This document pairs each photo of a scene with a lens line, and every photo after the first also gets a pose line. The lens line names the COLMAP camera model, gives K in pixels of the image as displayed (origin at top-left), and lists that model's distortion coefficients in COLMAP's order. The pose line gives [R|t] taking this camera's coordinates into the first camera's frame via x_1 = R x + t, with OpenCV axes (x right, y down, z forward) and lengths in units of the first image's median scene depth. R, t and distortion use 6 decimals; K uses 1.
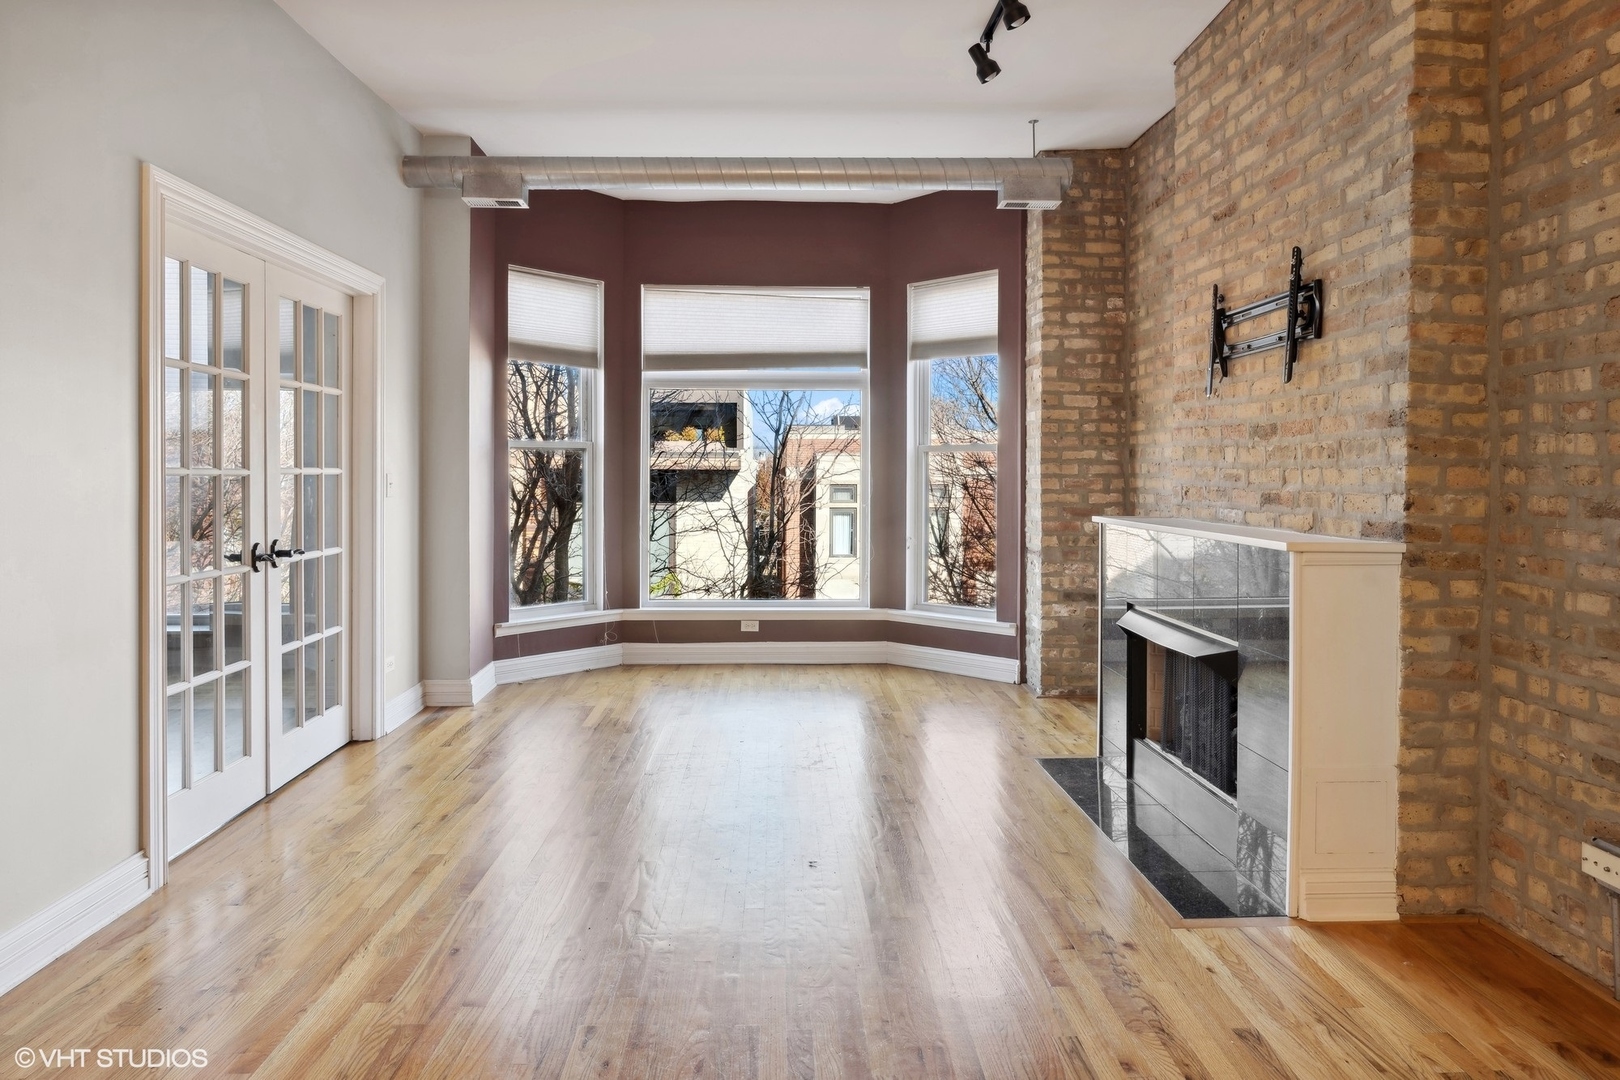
lens RADIAL K [[968.5, 0, 803.8], [0, 968.5, 484.7], [0, 0, 1]] dist [-0.001065, -0.000915]
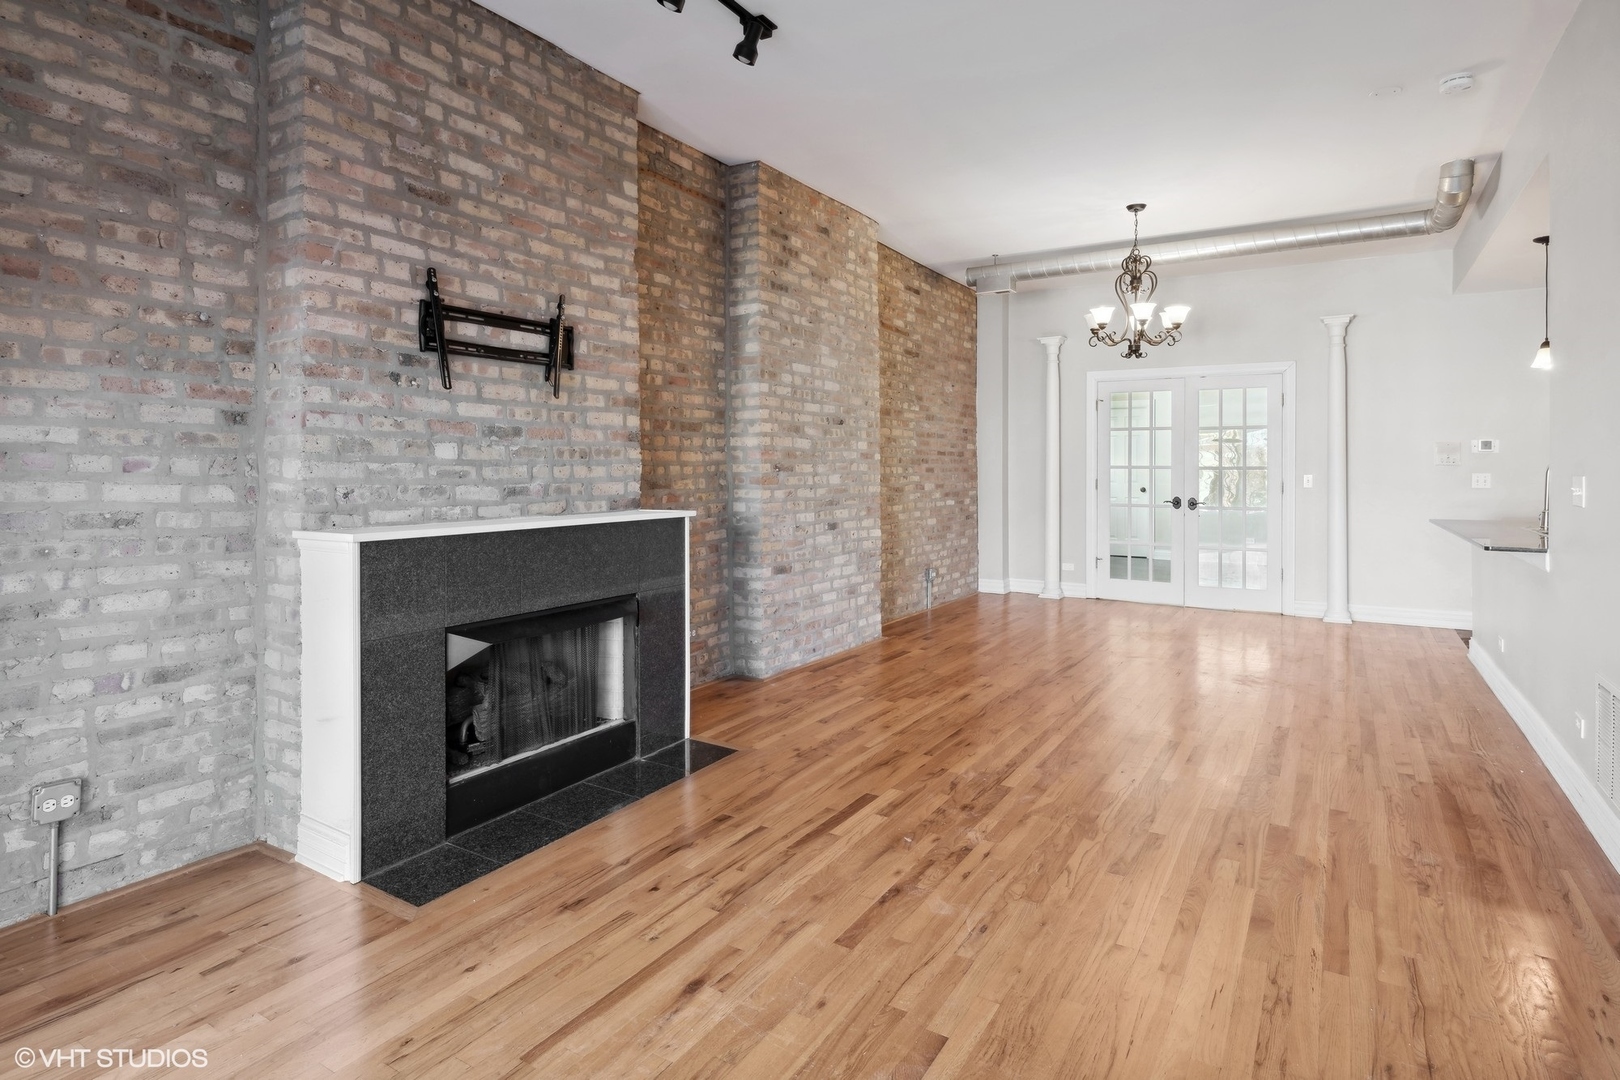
lens RADIAL K [[855.0, 0, 817.8], [0, 855.0, 471.4], [0, 0, 1]] dist [0.002413, 0.000132]
pose [[-0.838305, -0.004090, 0.545187, -0.329727], [0.006118, 0.999838, 0.016909, -0.021544], [-0.545168, 0.017510, -0.838144, 1.451870]]
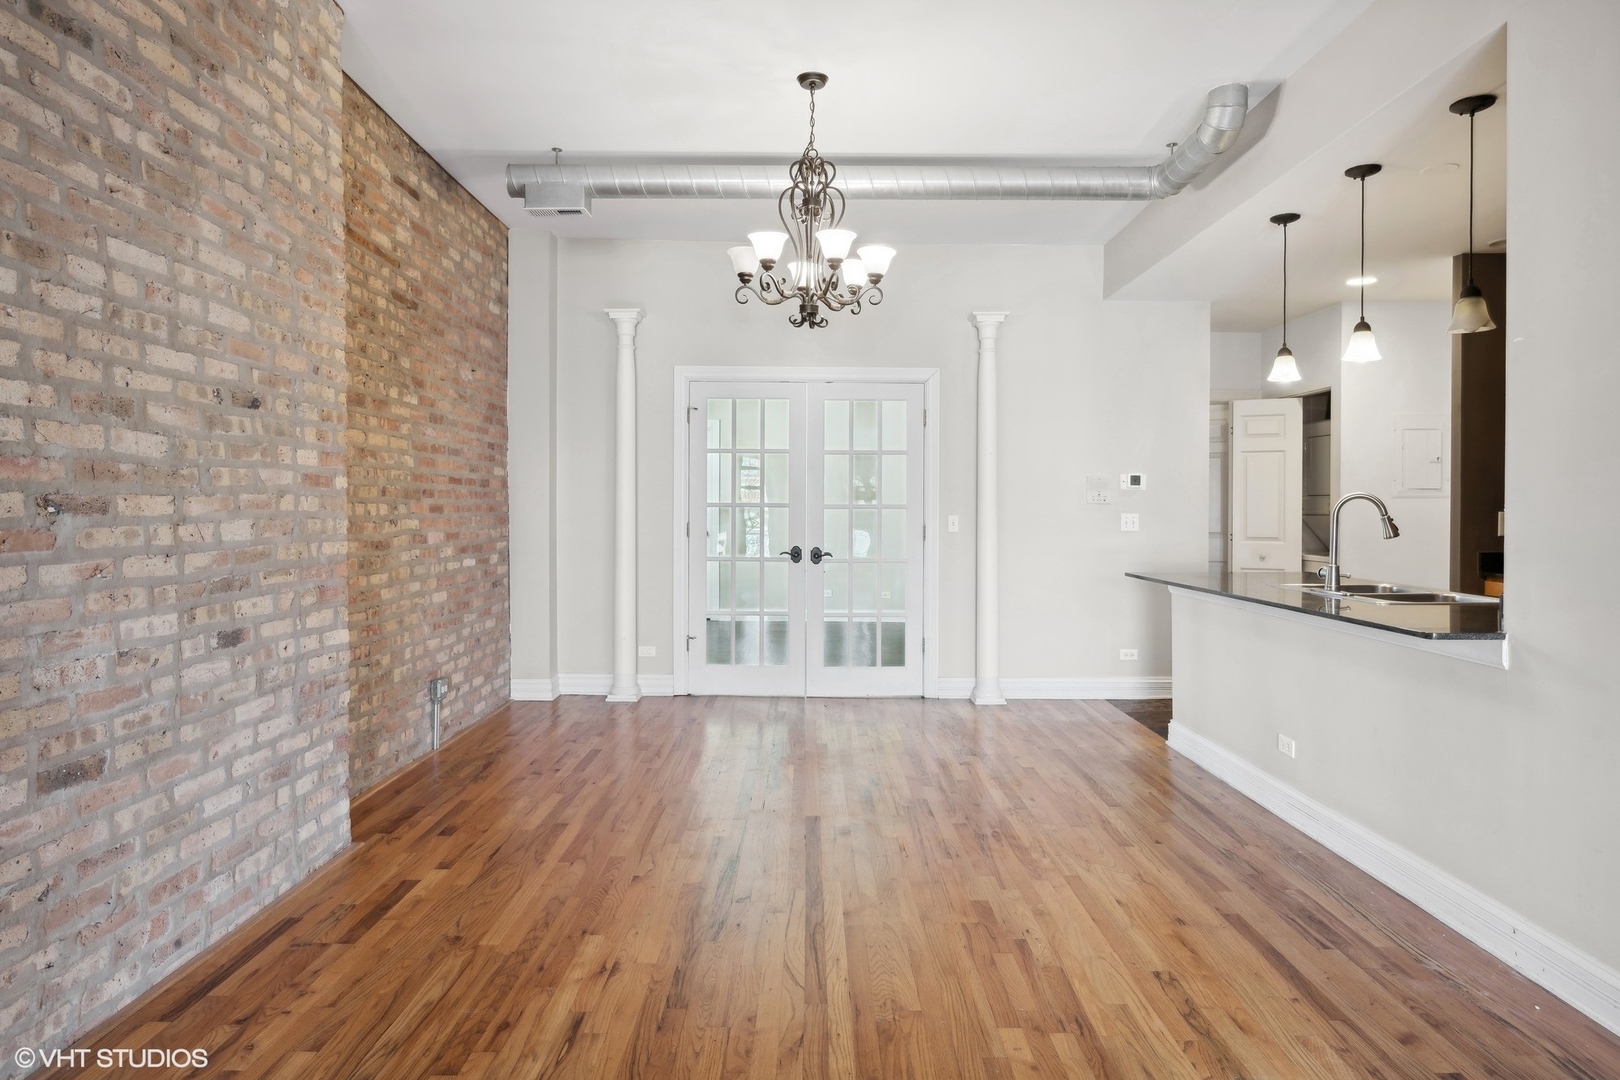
lens RADIAL K [[943.6, 0, 808.4], [0, 943.6, 510.9], [0, 0, 1]] dist [-0.000767, 0.000078]
pose [[-0.999533, -0.004542, 0.030231, -0.008054], [-0.003957, 0.999804, 0.019379, -0.013562], [-0.030313, 0.019250, -0.999355, 0.906660]]
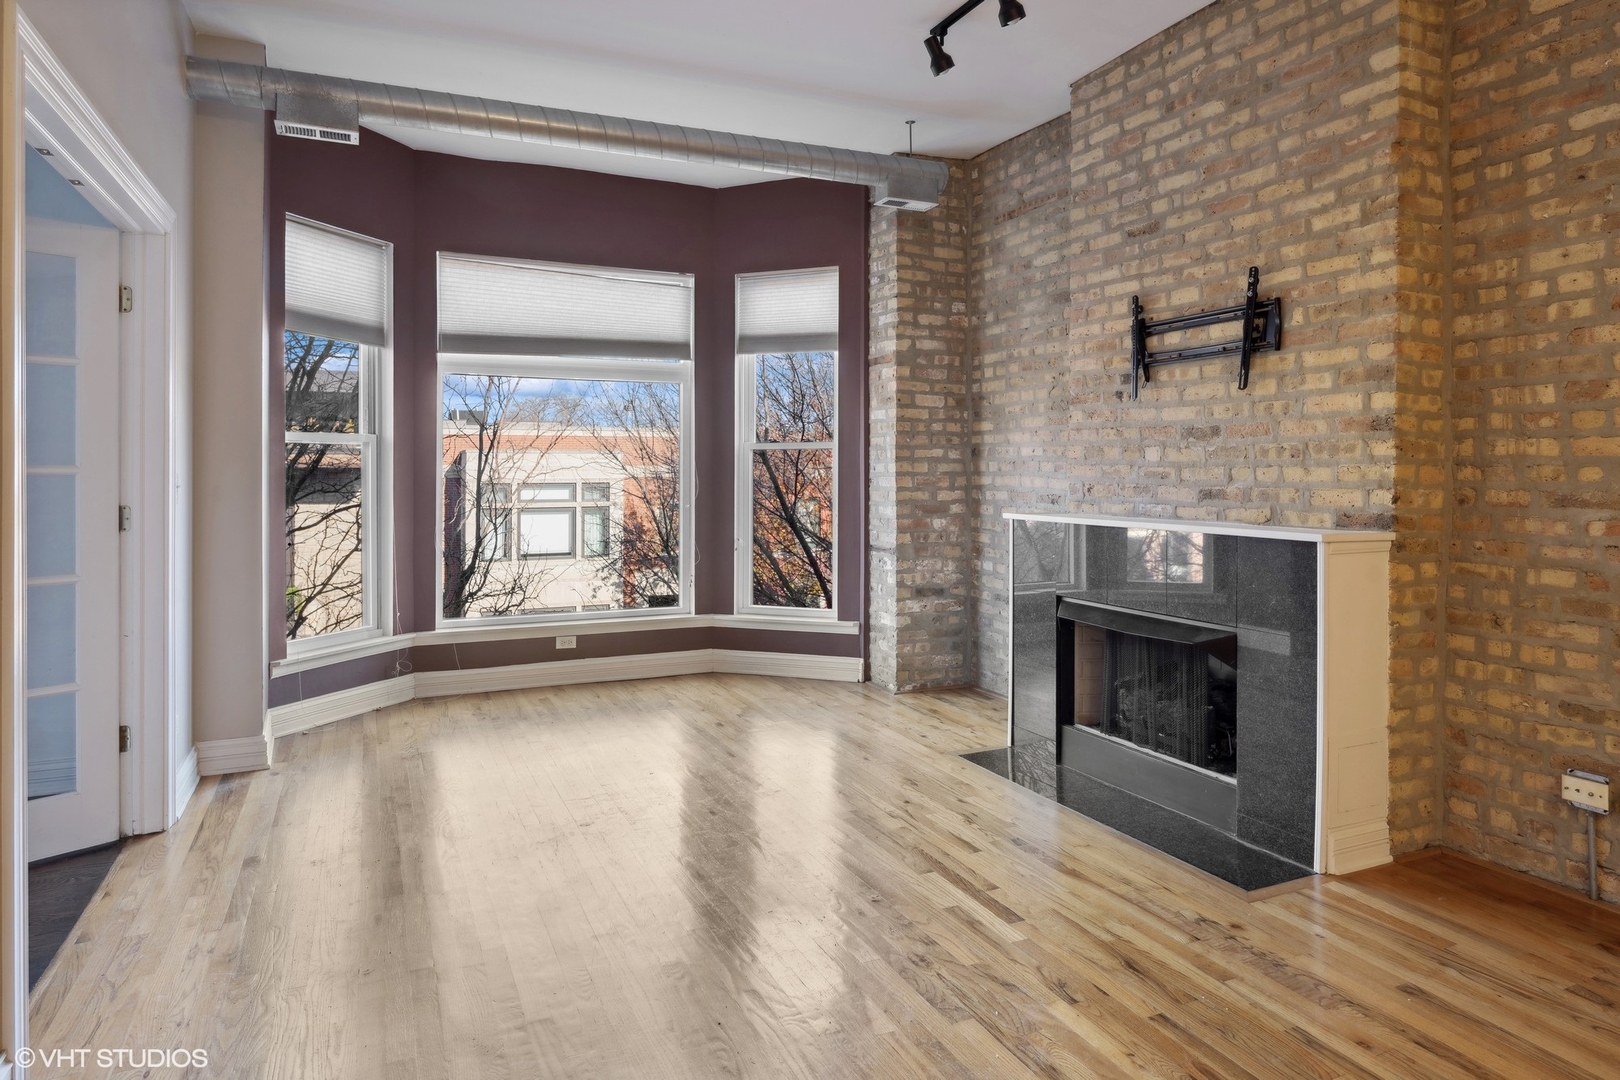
lens RADIAL K [[971.0, 0, 805.9], [0, 971.0, 478.4], [0, 0, 1]] dist [-0.001947, -0.000532]
pose [[0.922781, -0.002408, 0.385317, -0.320425], [0.004332, 0.999982, -0.004126, -0.000982], [-0.385300, 0.005476, 0.922775, 0.142240]]
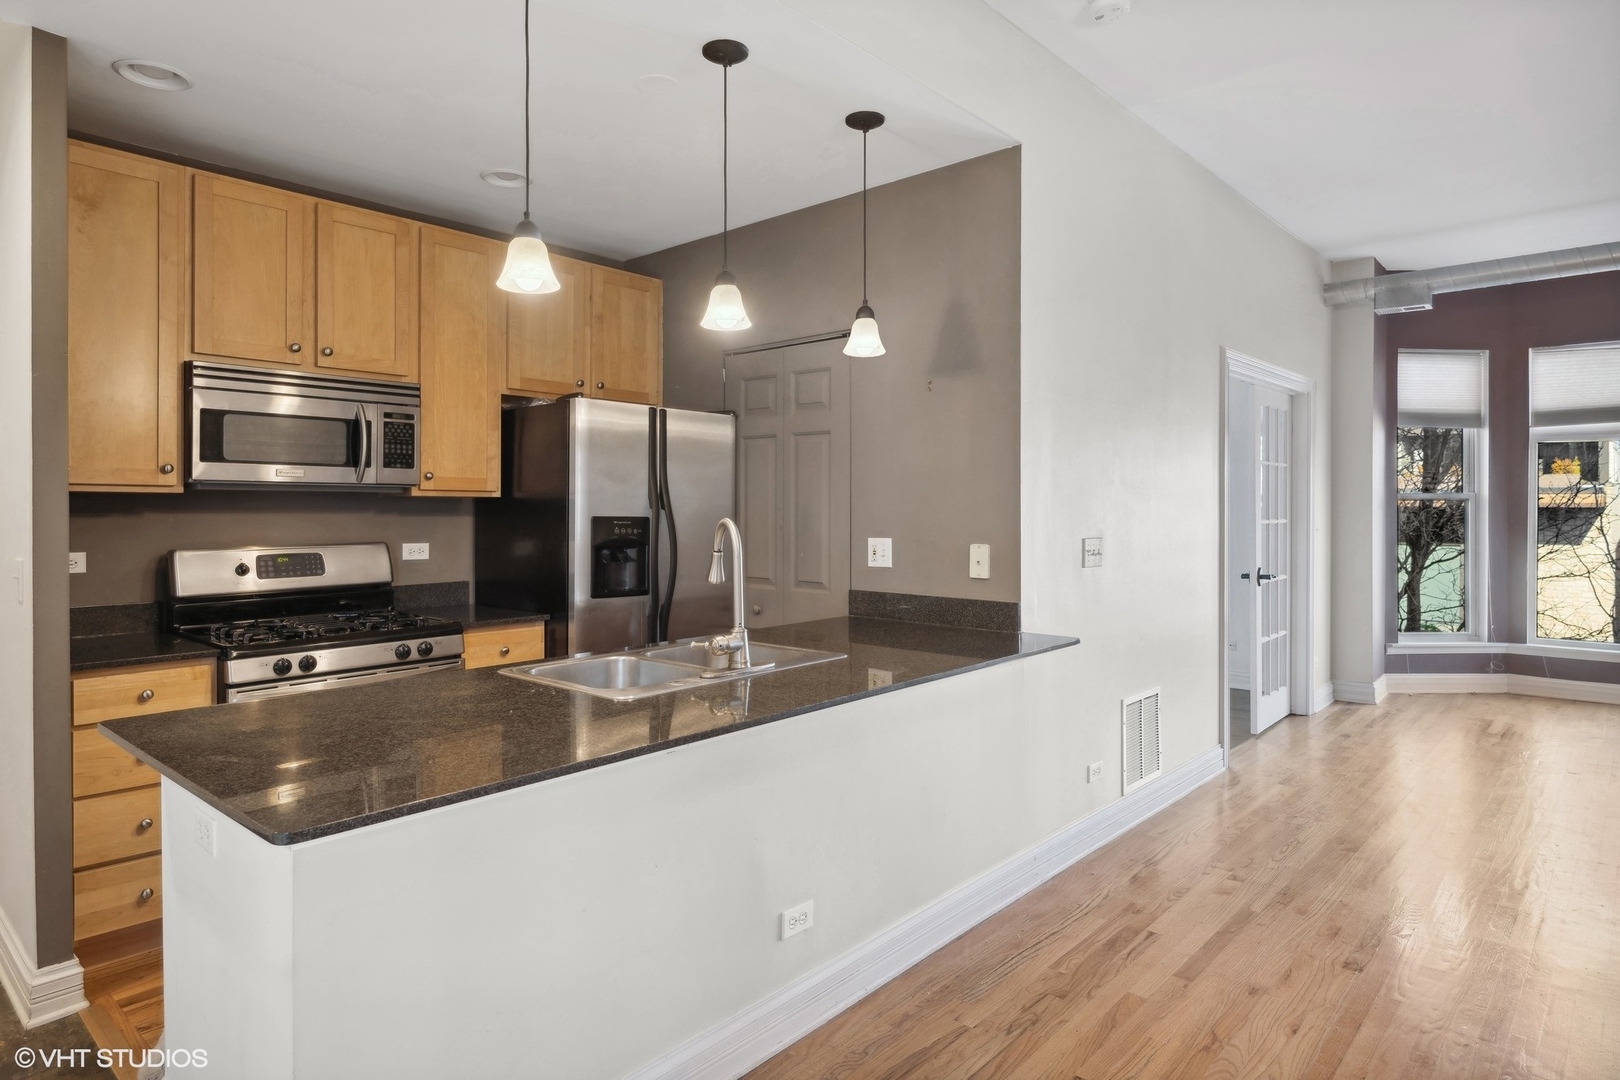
lens RADIAL K [[943.6, 0, 808.4], [0, 943.6, 510.9], [0, 0, 1]] dist [-0.000767, 0.000078]
pose [[0.726573, -0.000008, -0.687090, -0.044368], [-0.005824, 0.999964, -0.006170, -0.018588], [0.687065, 0.008485, 0.726546, -0.543941]]
